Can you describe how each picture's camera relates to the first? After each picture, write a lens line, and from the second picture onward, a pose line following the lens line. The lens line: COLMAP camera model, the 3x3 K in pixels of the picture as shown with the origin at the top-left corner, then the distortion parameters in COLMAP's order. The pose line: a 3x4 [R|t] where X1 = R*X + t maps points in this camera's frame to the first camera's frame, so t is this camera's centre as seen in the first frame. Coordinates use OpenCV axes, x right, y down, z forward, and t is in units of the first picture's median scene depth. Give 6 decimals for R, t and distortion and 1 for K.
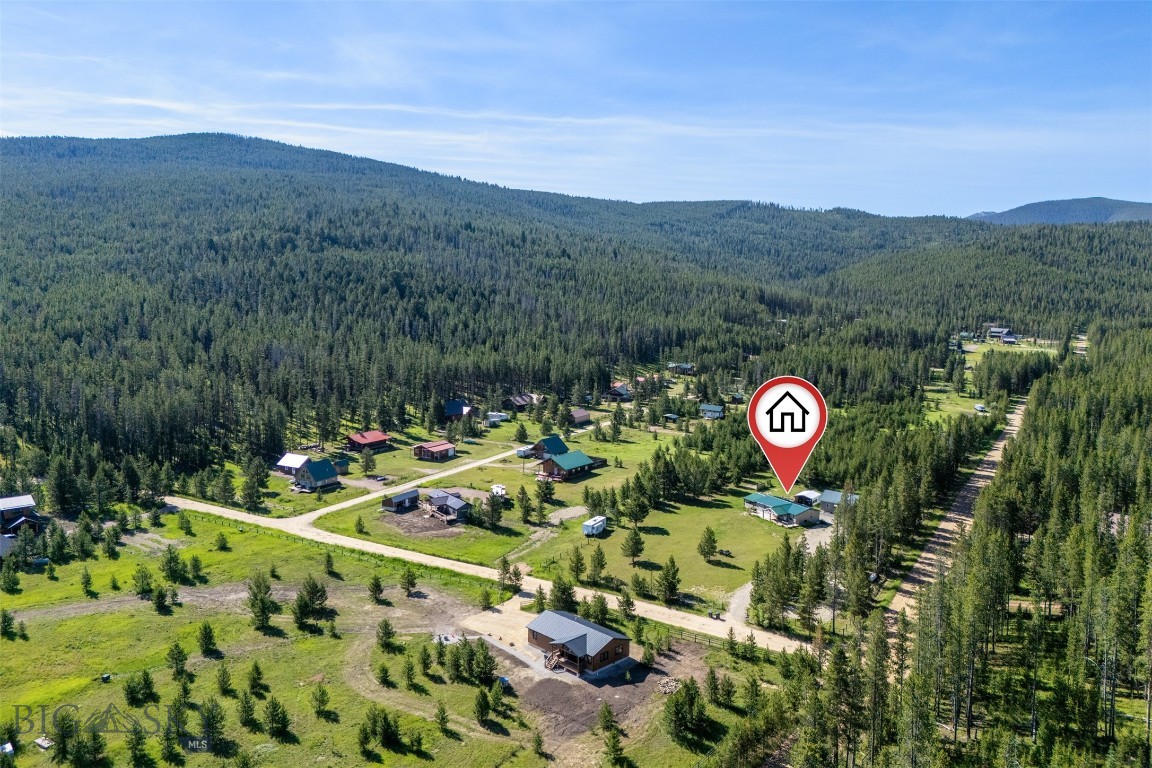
lens RADIAL K [[836.6, 0, 594.4], [0, 836.6, 385.6], [0, 0, 1]] dist [0.071664, -0.063135]
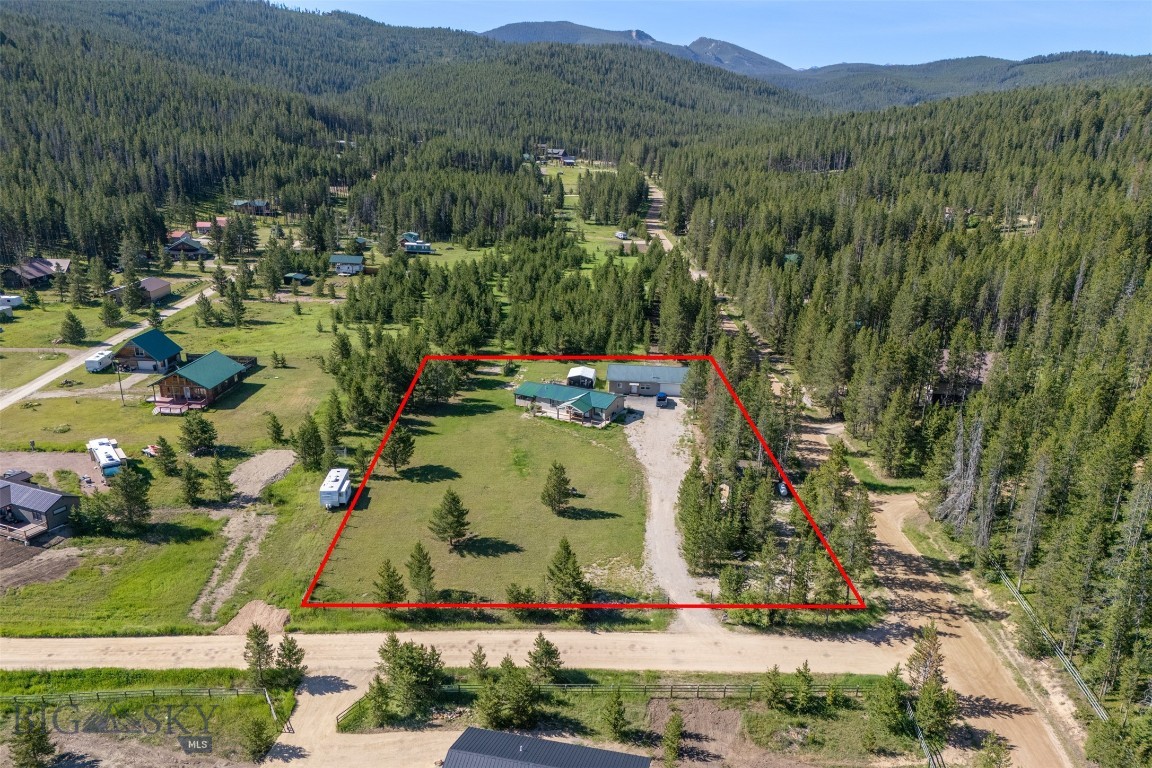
lens RADIAL K [[836.6, 0, 579.6], [0, 836.6, 425.2], [0, 0, 1]] dist [0.071664, -0.063135]
pose [[0.850747, -0.180998, 0.493426, -0.103824], [0.058961, 0.965771, 0.252605, -0.010809], [-0.522258, -0.185810, 0.832299, 0.322199]]
